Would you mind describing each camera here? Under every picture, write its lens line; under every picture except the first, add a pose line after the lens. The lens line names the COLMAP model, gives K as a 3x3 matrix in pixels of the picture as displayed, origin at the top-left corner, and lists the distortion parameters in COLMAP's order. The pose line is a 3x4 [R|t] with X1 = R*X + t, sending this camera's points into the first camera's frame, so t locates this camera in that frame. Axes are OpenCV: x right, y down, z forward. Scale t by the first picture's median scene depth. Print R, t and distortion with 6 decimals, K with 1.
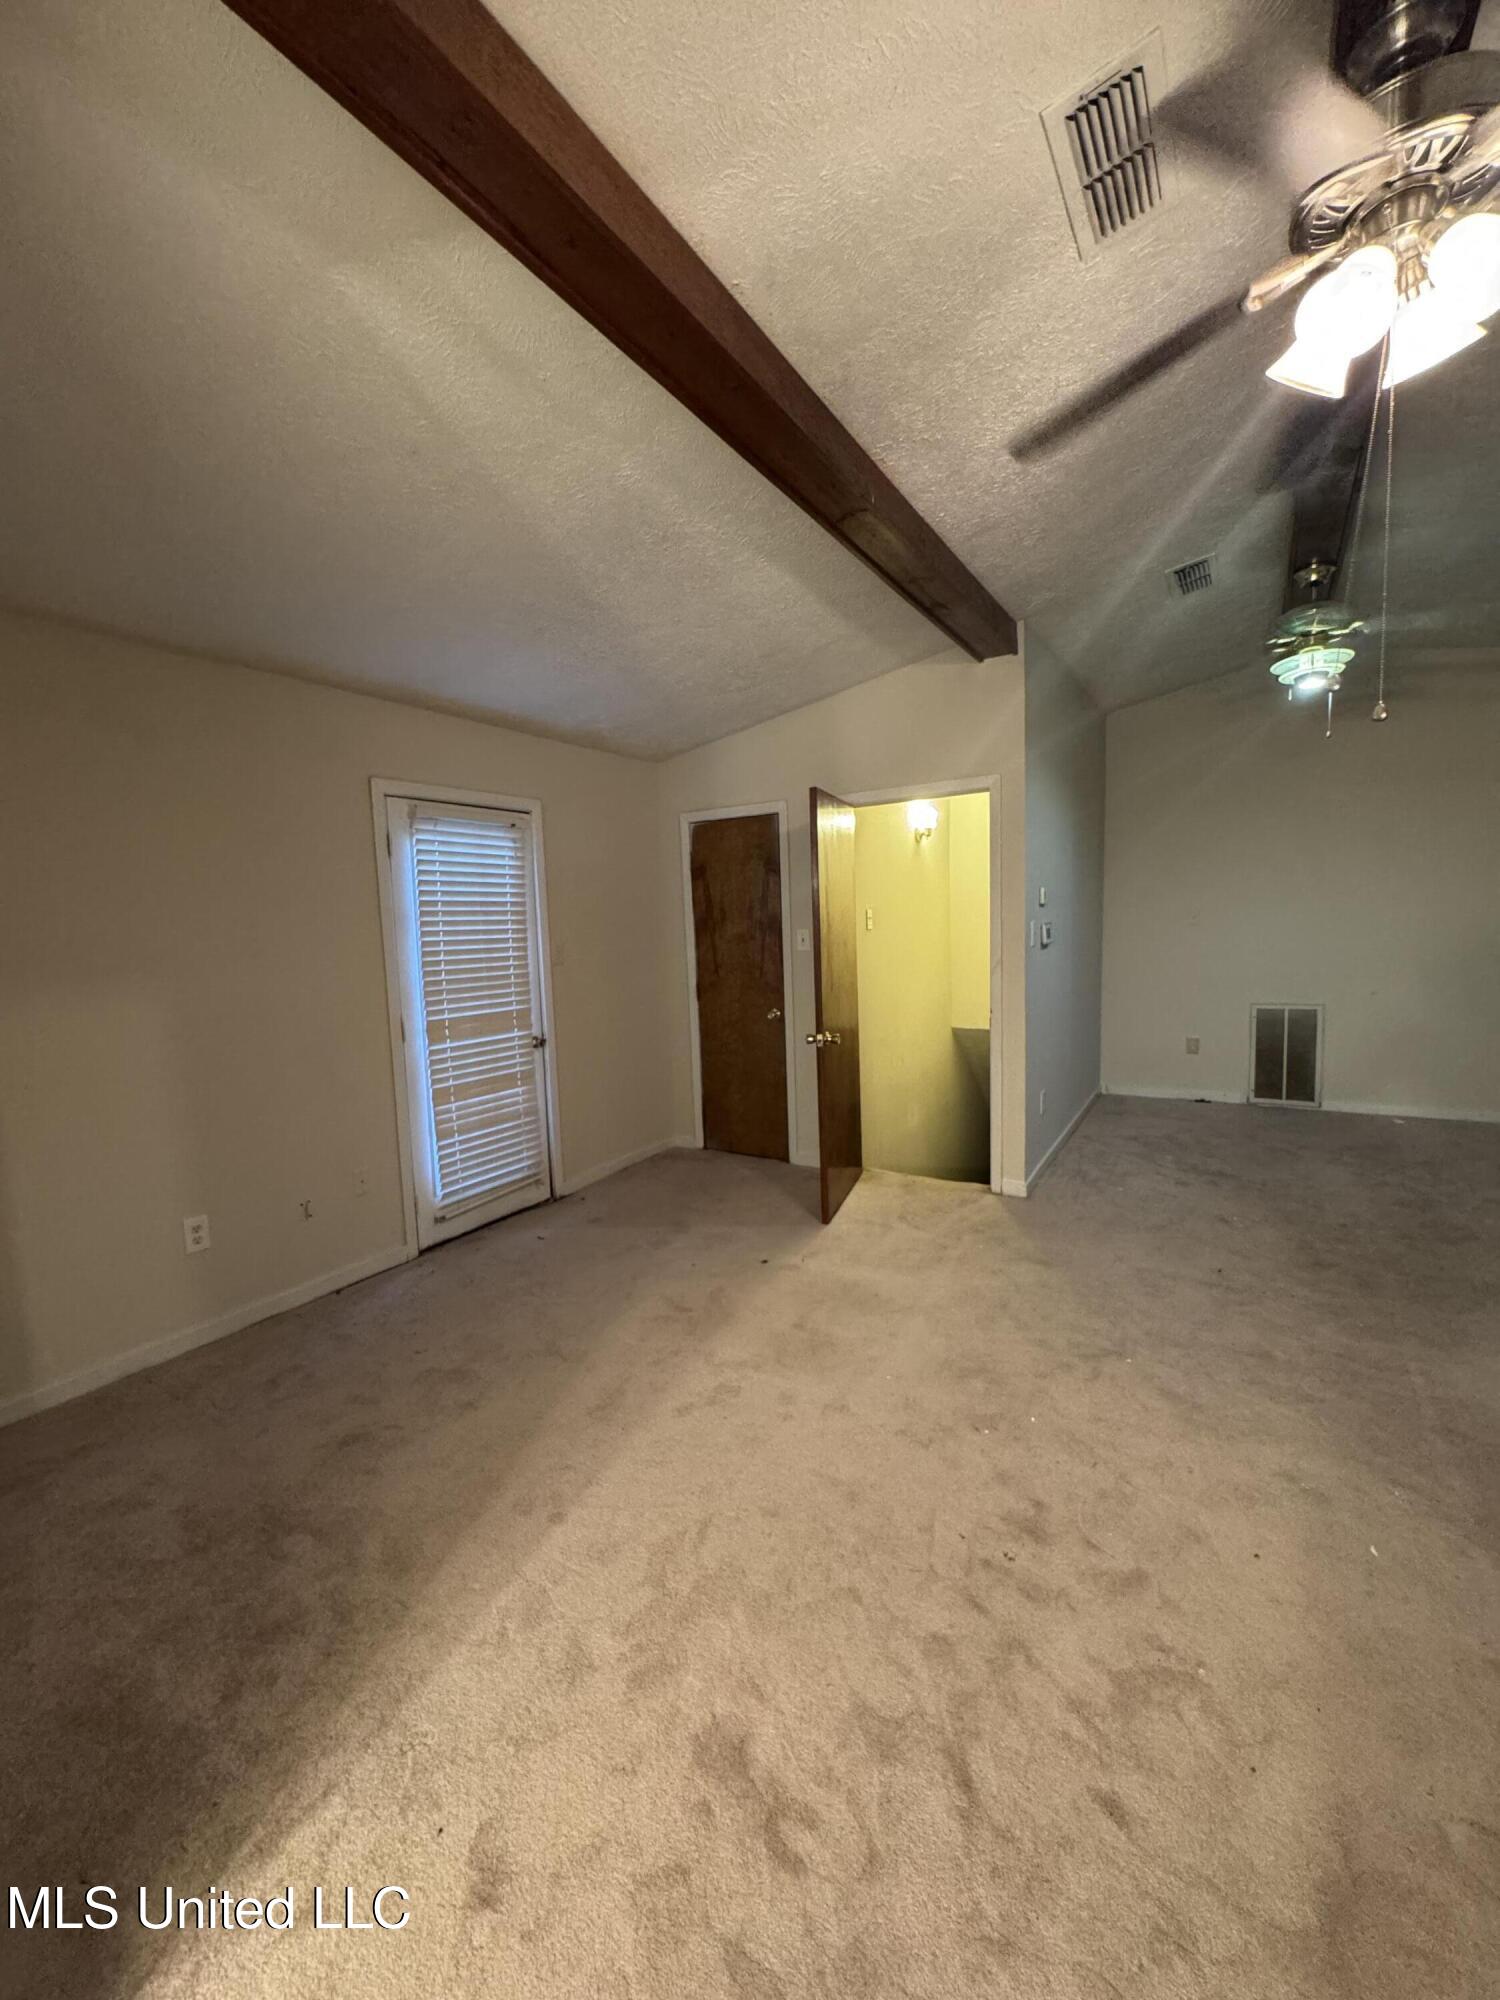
lens RADIAL K [[802.9, 0, 748.3], [0, 802.9, 1001.2], [0, 0, 1]] dist [-0.002678, 0.000122]
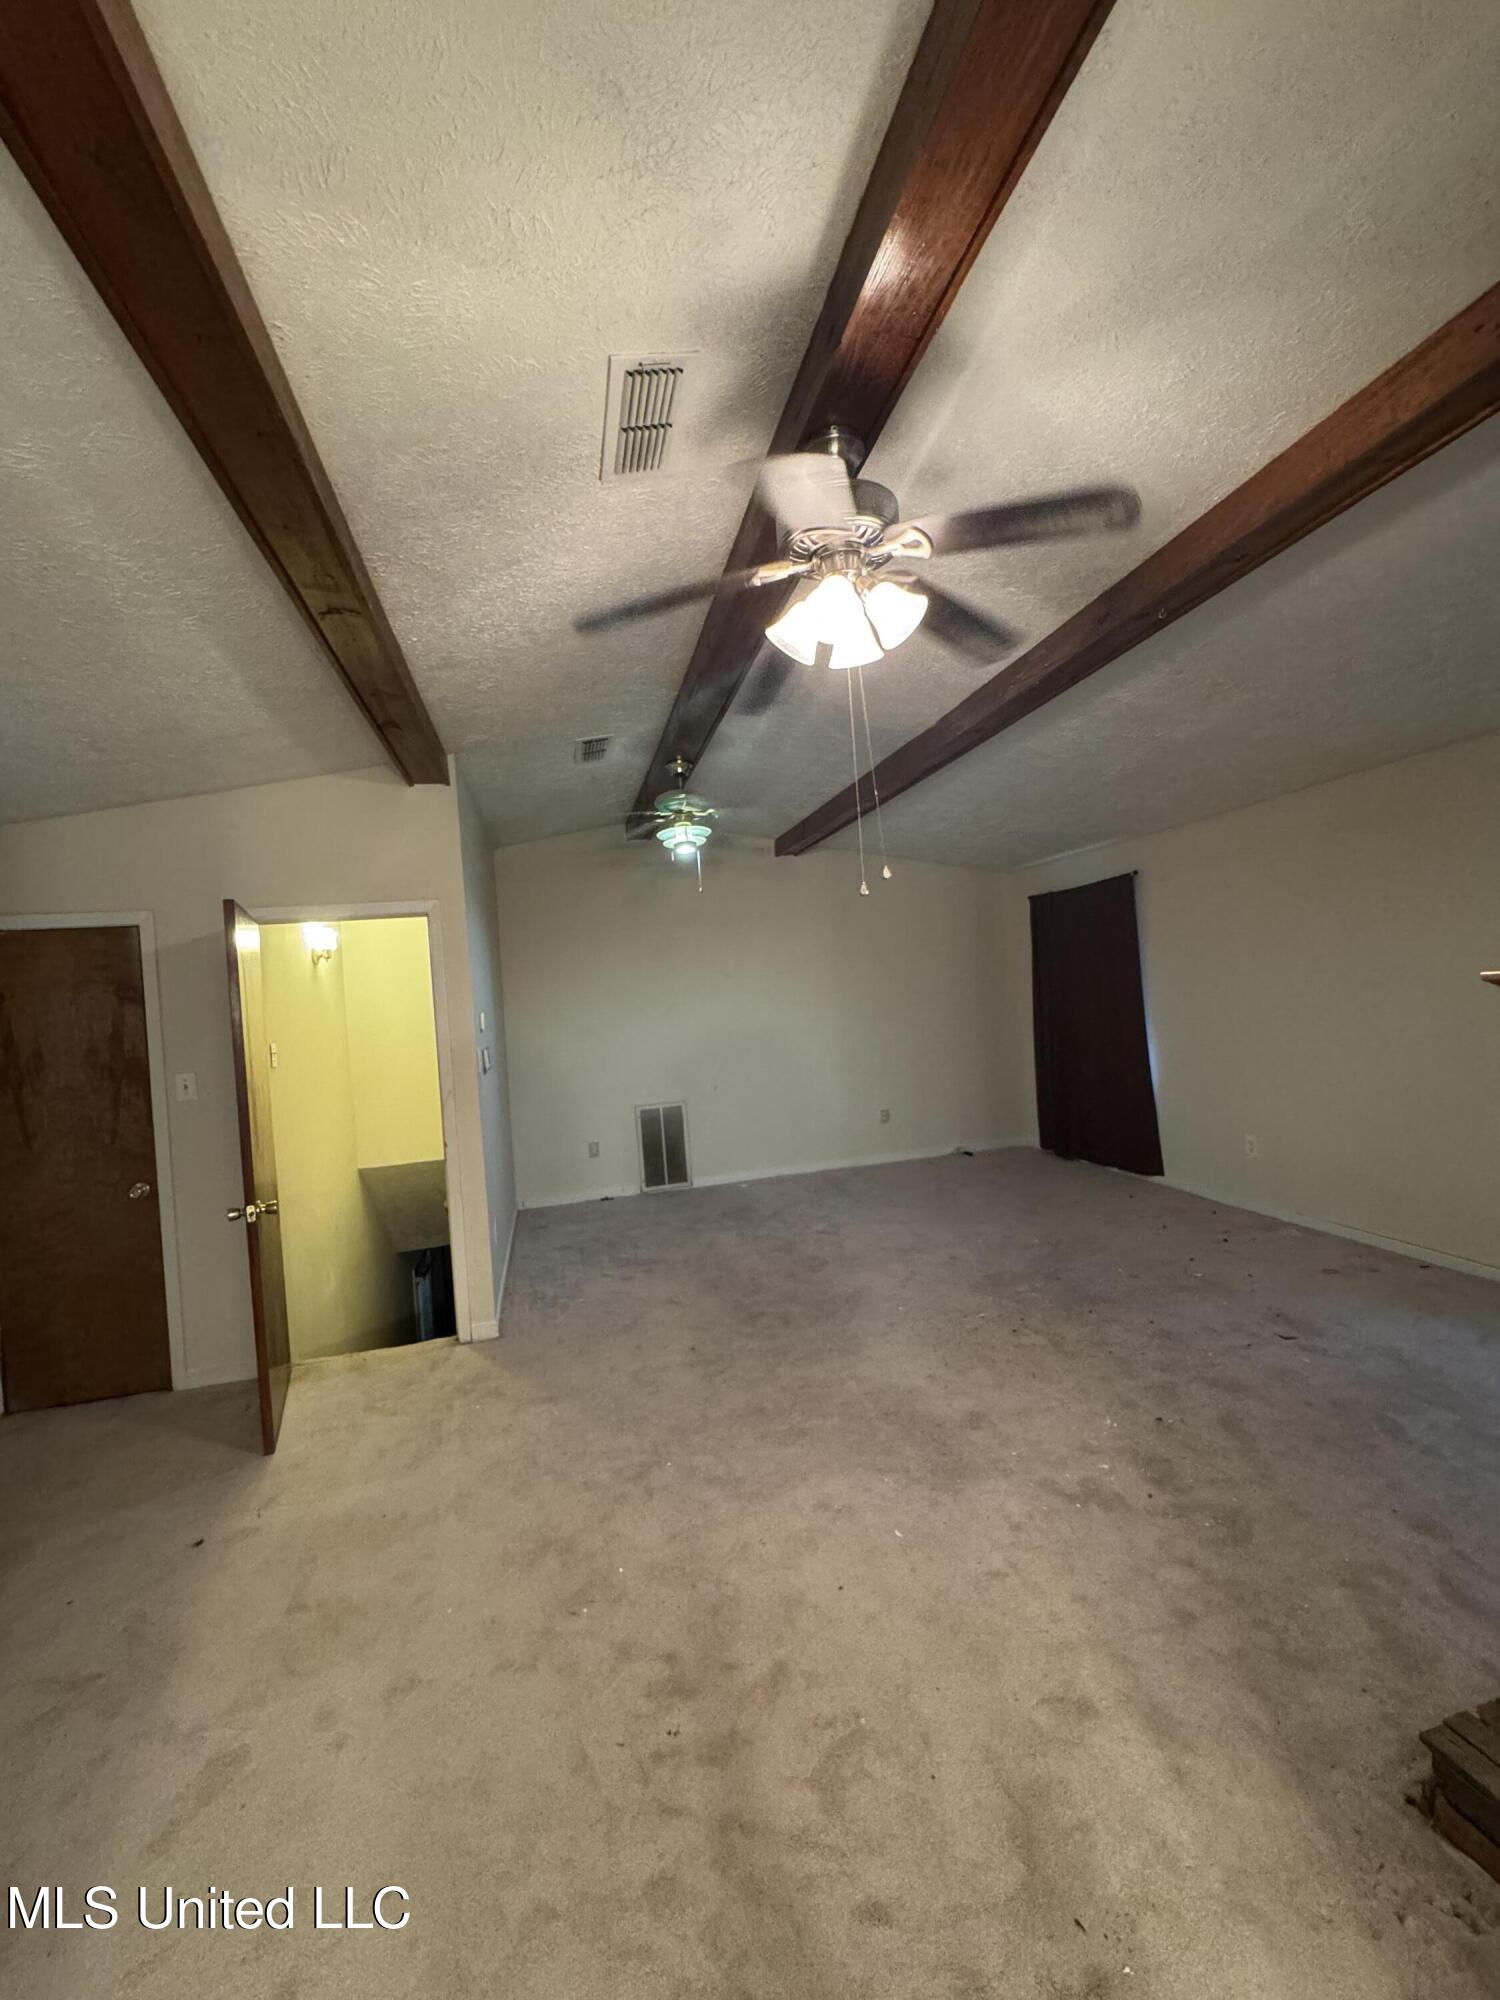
lens RADIAL K [[802.9, 0, 748.3], [0, 802.9, 1001.2], [0, 0, 1]] dist [-0.002678, 0.000122]
pose [[0.695648, -0.014695, 0.718233, -0.143332], [0.118979, 0.988340, -0.095017, -0.026315], [-0.708462, 0.151553, 0.689285, 0.087641]]
